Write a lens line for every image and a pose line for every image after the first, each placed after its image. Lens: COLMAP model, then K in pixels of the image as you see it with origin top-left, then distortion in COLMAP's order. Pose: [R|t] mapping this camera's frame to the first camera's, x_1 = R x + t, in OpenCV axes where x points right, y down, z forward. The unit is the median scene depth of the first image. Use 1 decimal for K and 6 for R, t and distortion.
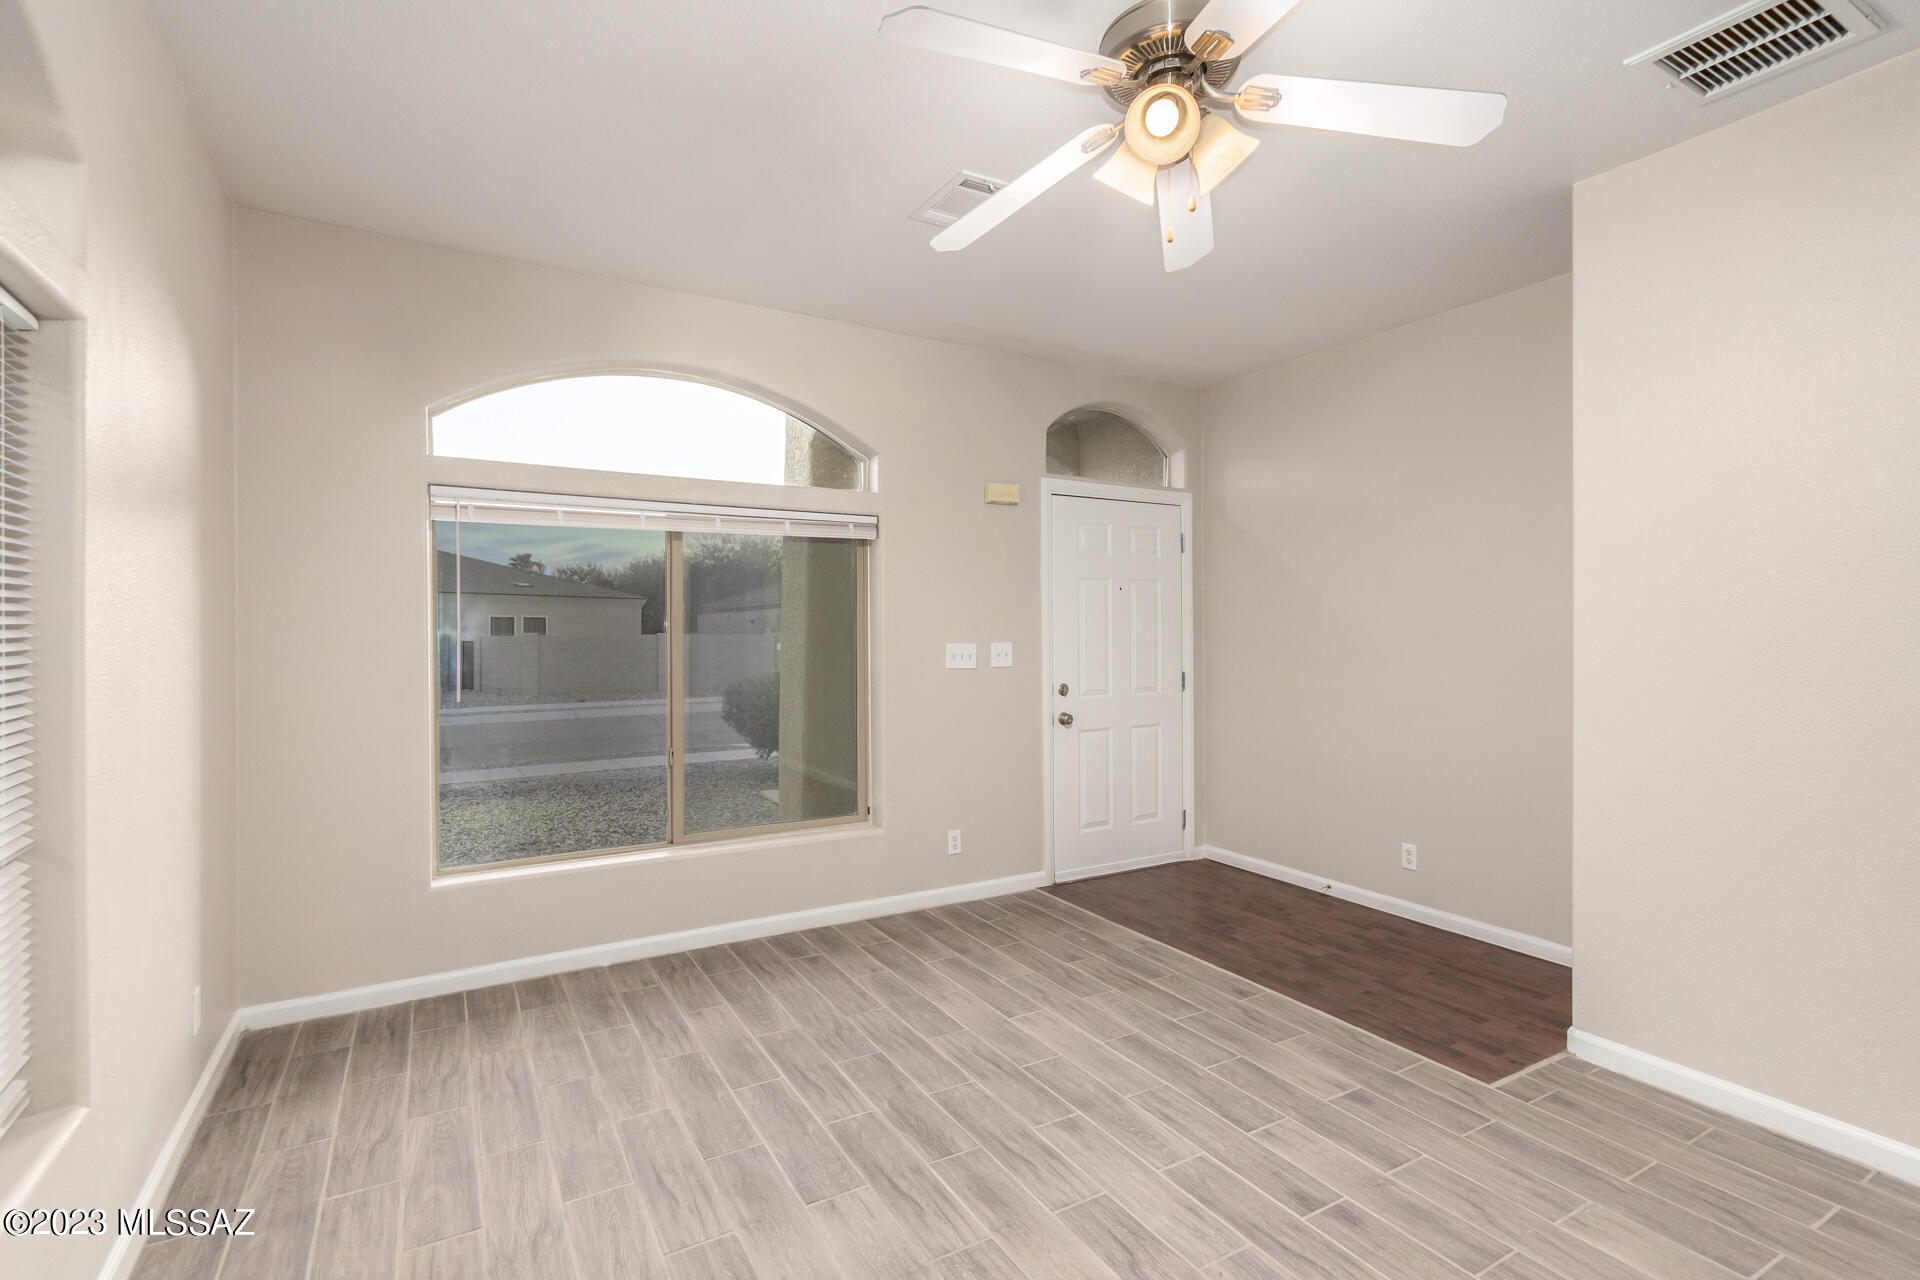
lens RADIAL K [[906.5, 0, 962.4], [0, 906.5, 637.0], [0, 0, 1]] dist [0.005388, 0.001561]
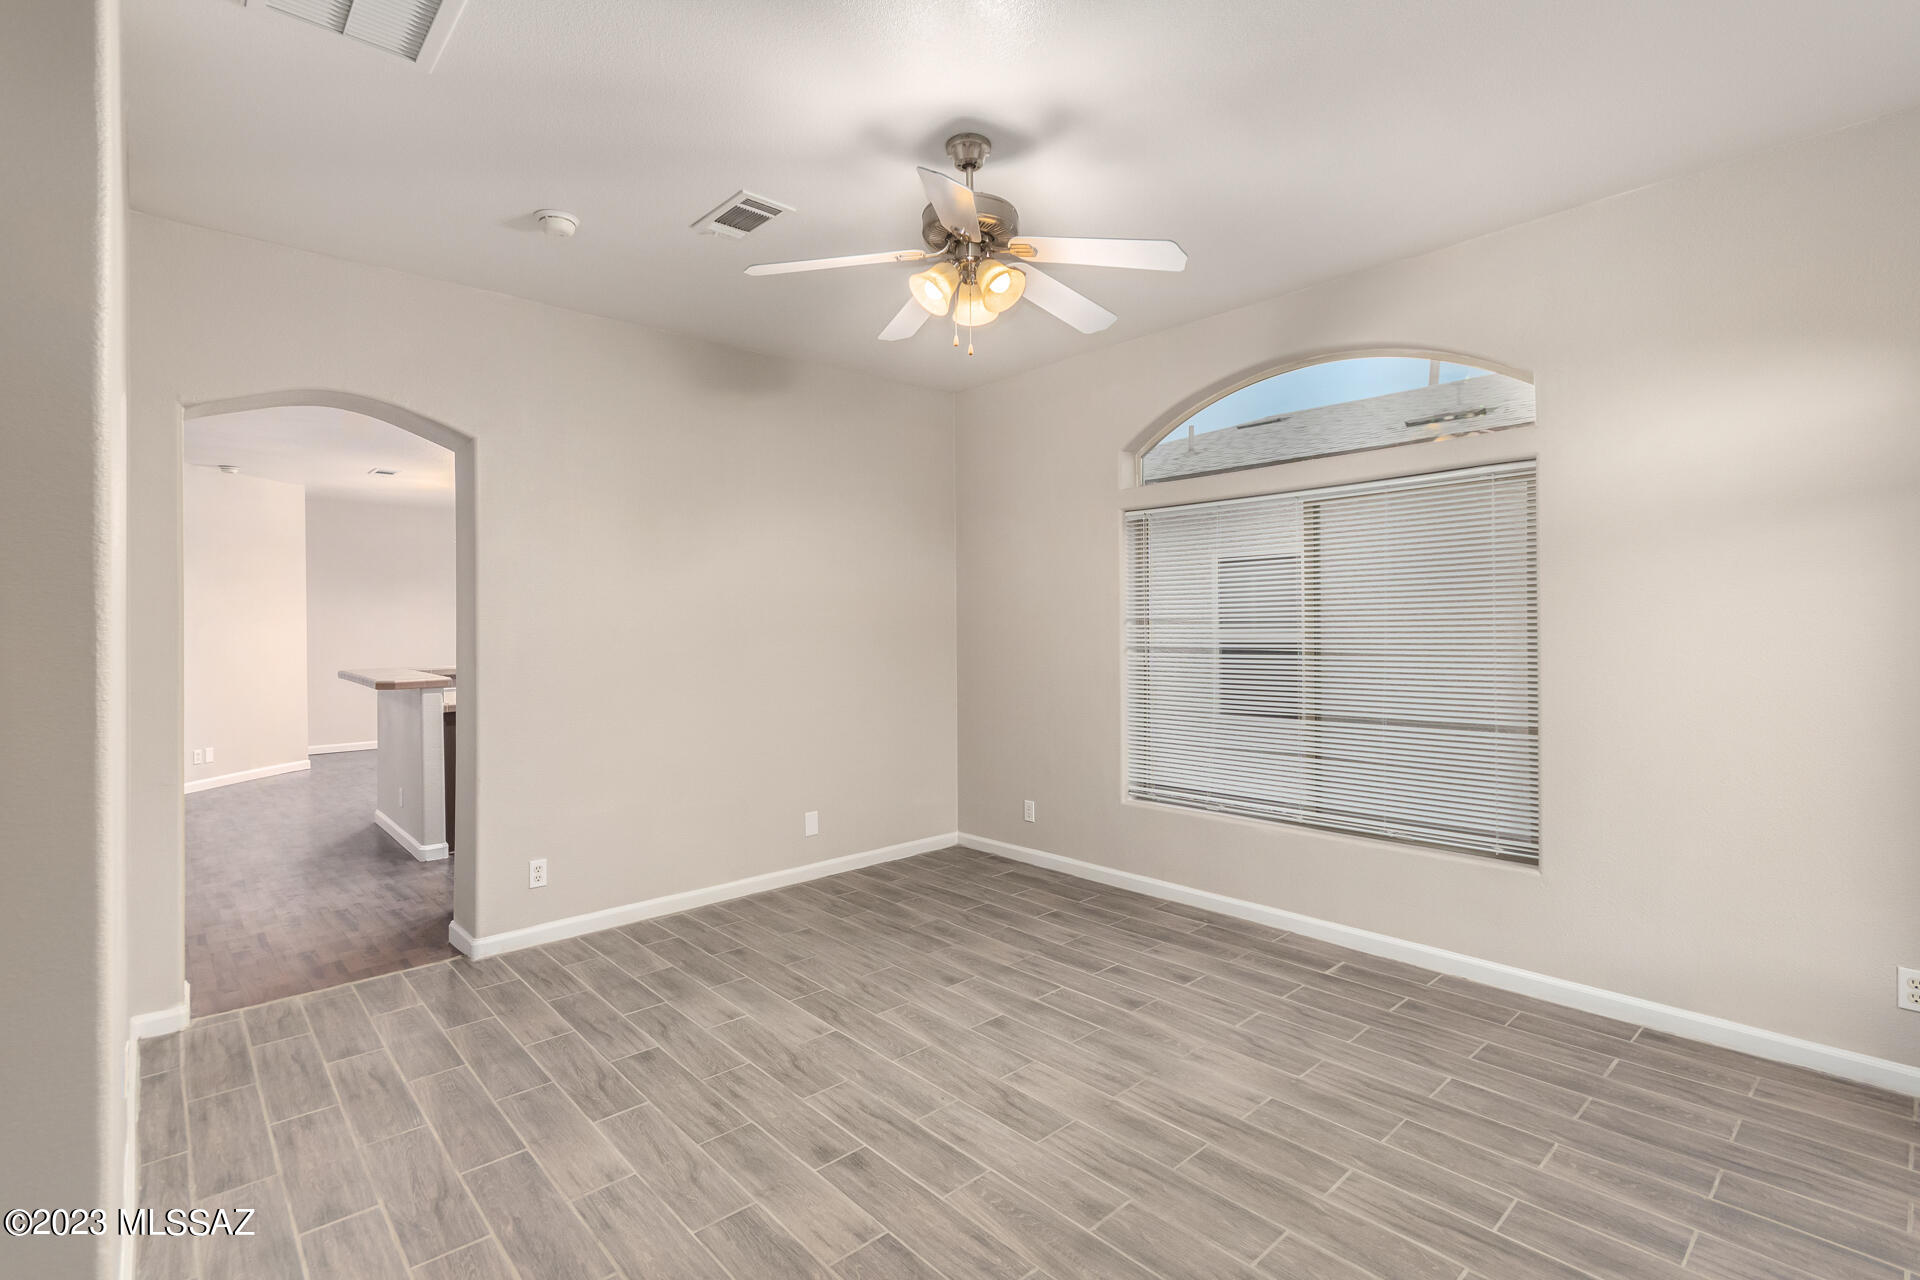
lens RADIAL K [[906.5, 0, 958.2], [0, 906.5, 629.0], [0, 0, 1]] dist [0.005388, 0.001561]
pose [[-0.980060, 0.012820, -0.198288, 0.440358], [0.010470, 0.999862, 0.012894, -0.017180], [0.198426, 0.010561, -0.980059, 1.965124]]
